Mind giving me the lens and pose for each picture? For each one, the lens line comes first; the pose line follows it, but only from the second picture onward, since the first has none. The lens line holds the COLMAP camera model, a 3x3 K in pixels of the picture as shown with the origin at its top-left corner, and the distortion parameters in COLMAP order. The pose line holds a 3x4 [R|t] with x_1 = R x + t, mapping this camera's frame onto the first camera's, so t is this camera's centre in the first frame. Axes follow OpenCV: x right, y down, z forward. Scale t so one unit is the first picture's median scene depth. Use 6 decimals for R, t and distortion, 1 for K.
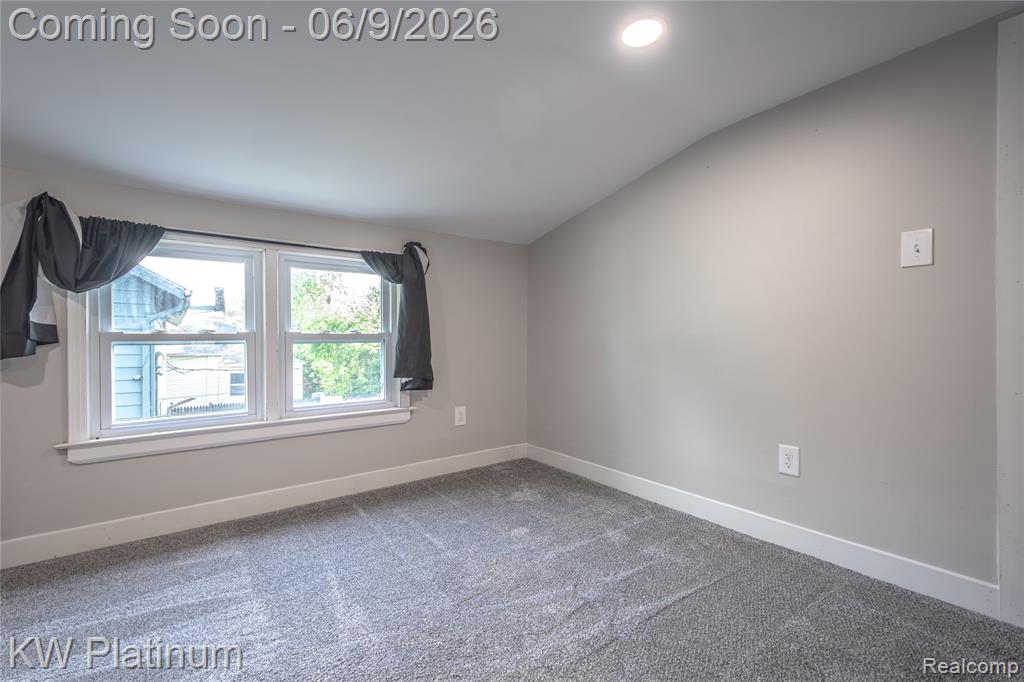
lens RADIAL K [[457.8, 0, 512.0], [0, 457.8, 341.0], [0, 0, 1]] dist [0.010653, -0.000308]
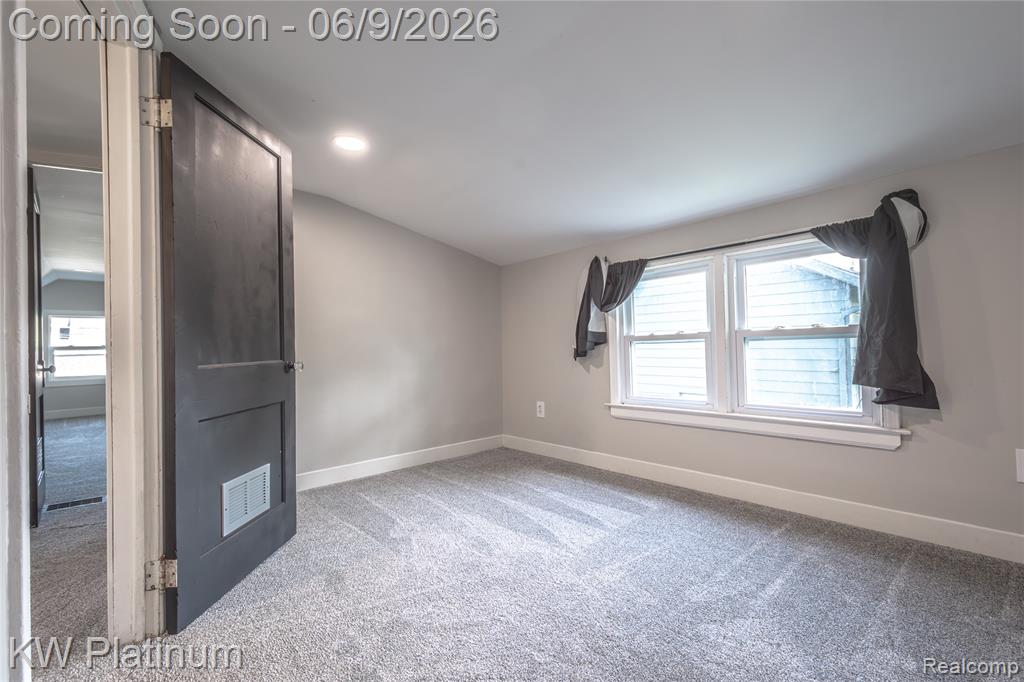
lens RADIAL K [[457.8, 0, 512.0], [0, 457.8, 341.0], [0, 0, 1]] dist [0.010653, -0.000308]
pose [[0.064483, -0.007176, -0.997893, 0.536622], [0.025170, 0.999668, -0.005562, -0.001586], [0.997601, -0.024759, 0.064642, 0.446968]]
